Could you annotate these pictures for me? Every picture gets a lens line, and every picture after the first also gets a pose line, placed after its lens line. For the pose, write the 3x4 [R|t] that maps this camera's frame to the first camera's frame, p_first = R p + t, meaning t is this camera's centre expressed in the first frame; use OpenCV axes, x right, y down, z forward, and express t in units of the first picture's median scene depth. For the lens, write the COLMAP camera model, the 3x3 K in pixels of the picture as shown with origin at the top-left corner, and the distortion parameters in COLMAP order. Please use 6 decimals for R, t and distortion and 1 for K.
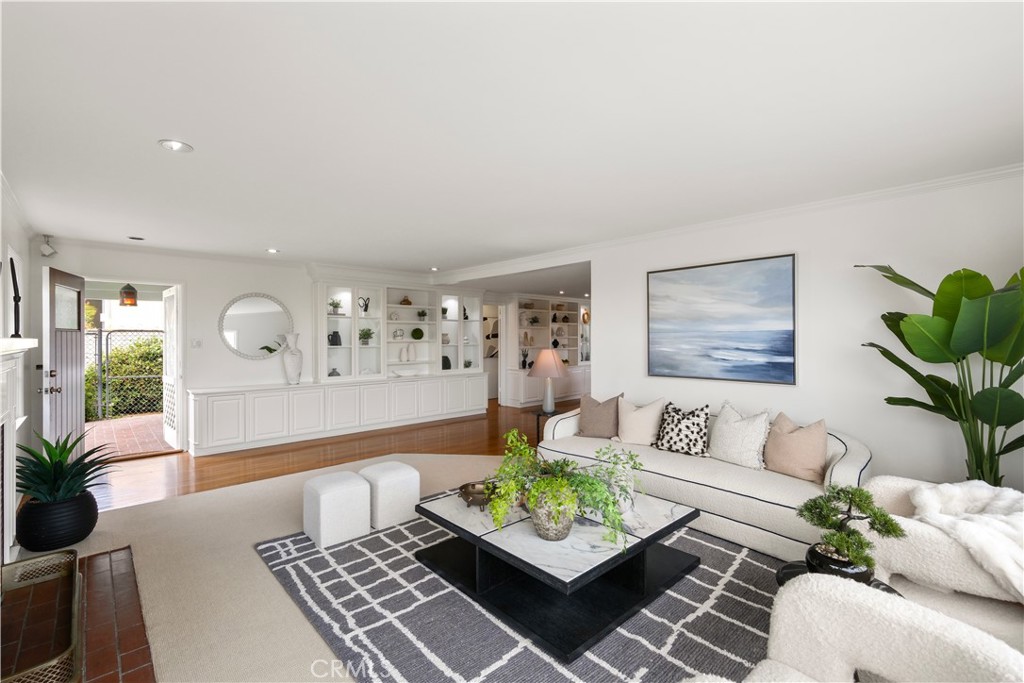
lens RADIAL K [[445.4, 0, 510.7], [0, 445.4, 338.0], [0, 0, 1]] dist [-0.007442, 0.000824]
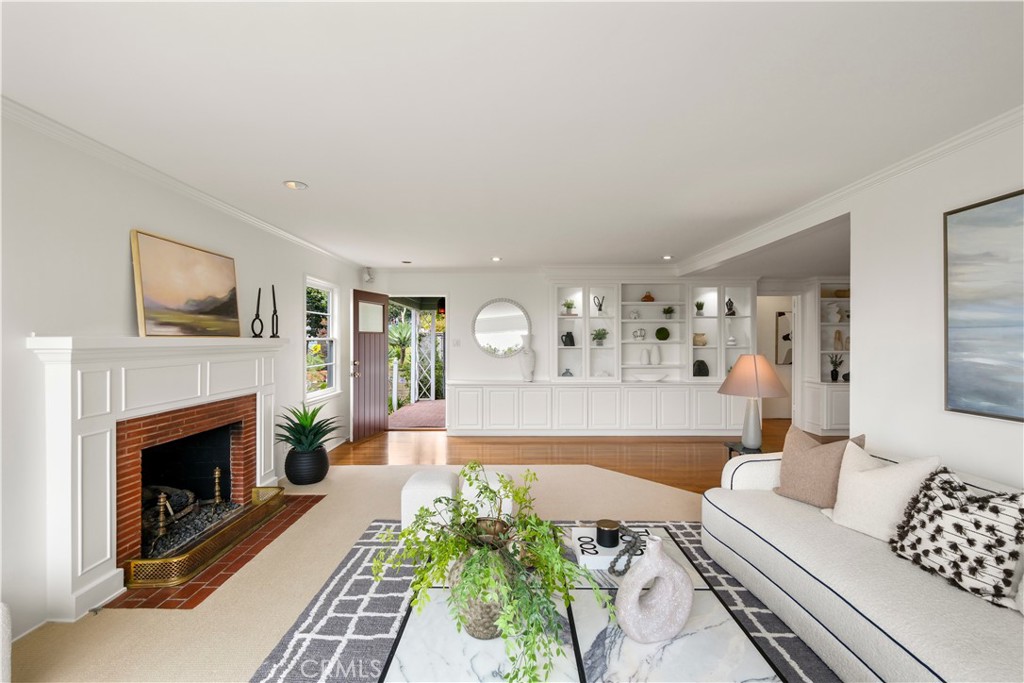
lens RADIAL K [[445.4, 0, 510.7], [0, 445.4, 338.0], [0, 0, 1]] dist [-0.007442, 0.000824]
pose [[0.726932, -0.000869, -0.686709, 0.307636], [-0.000733, 0.999998, -0.002041, 0.001470], [0.686709, 0.001987, 0.726930, 0.277307]]
